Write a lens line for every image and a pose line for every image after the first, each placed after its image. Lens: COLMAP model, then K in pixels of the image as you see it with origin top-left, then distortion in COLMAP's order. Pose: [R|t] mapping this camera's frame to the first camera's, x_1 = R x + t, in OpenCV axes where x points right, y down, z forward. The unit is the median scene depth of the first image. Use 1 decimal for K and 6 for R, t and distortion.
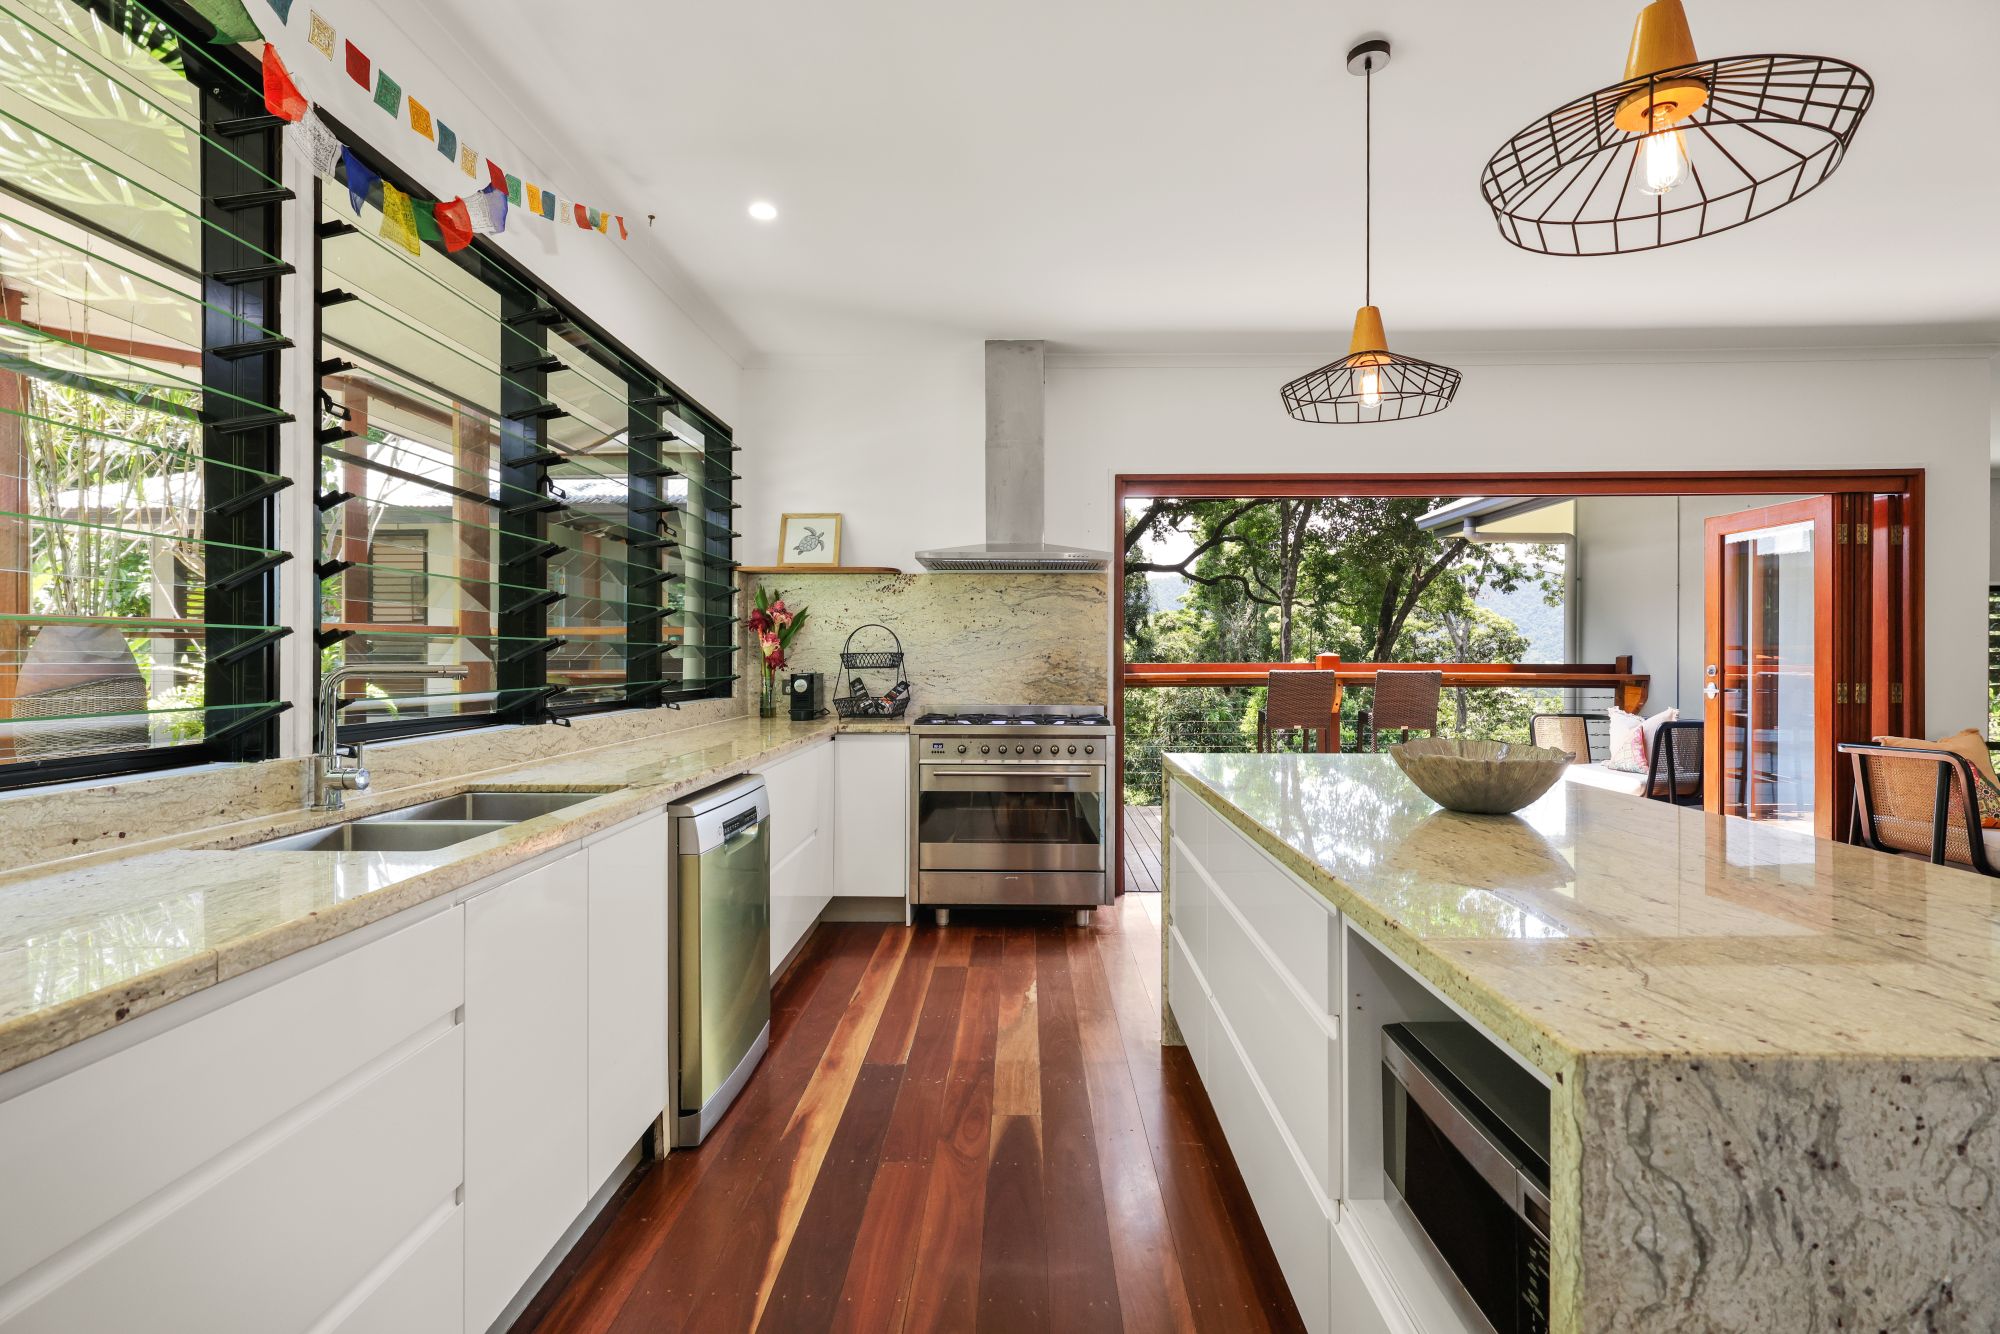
lens RADIAL K [[923.7, 0, 980.3], [0, 923.7, 660.6], [0, 0, 1]] dist [0.000481, 0.000007]
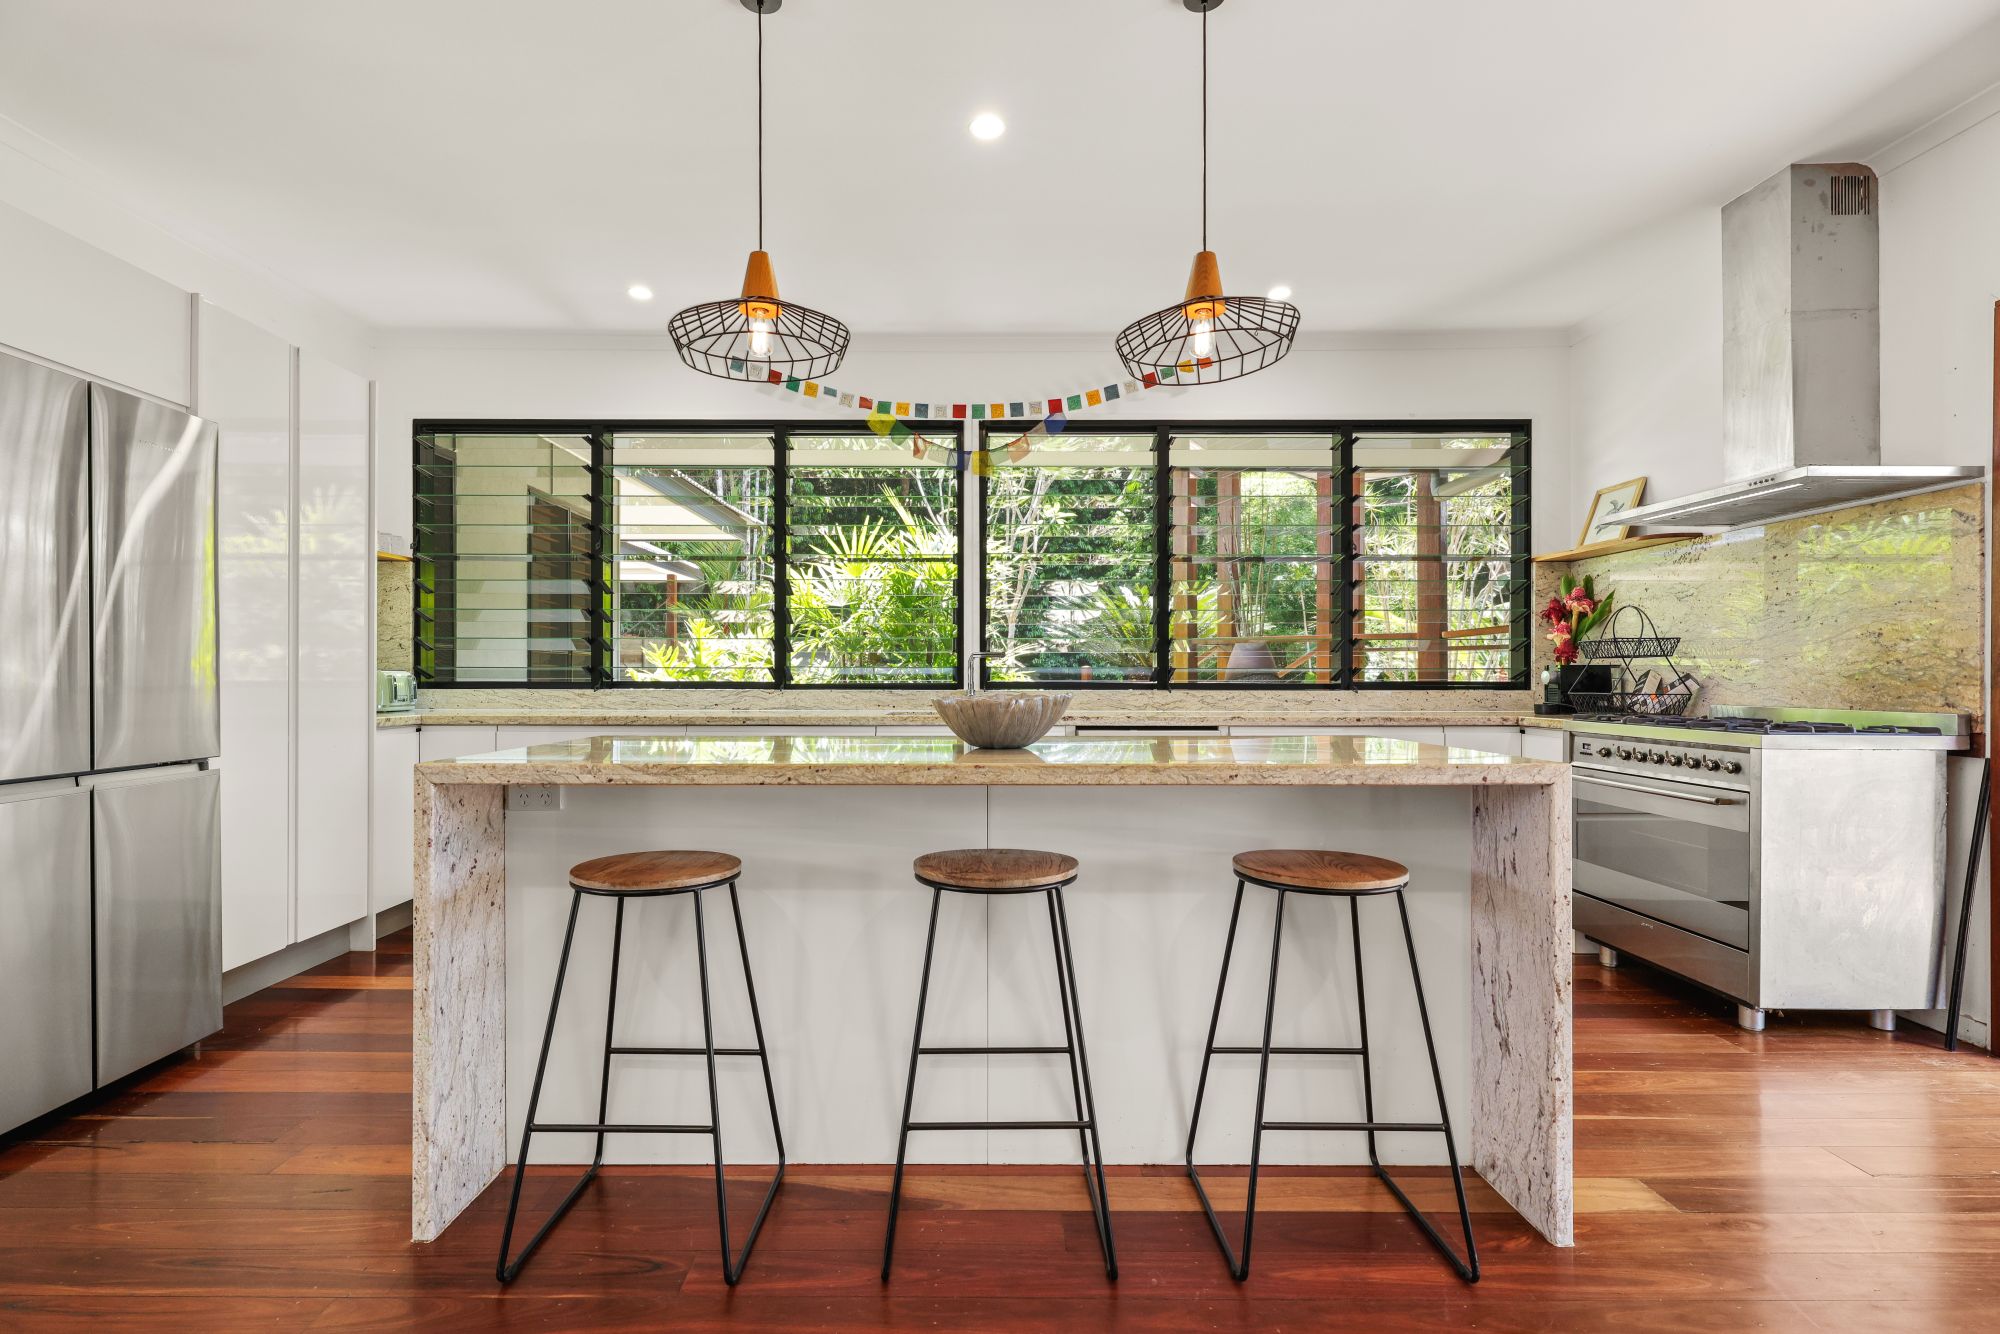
lens RADIAL K [[923.7, 0, 980.3], [0, 923.7, 660.6], [0, 0, 1]] dist [0.000481, 0.000007]
pose [[0.045724, -0.019997, -0.998754, 0.681936], [-0.004617, 0.999785, -0.020229, 0.029931], [0.998943, 0.005536, 0.045622, 0.360759]]
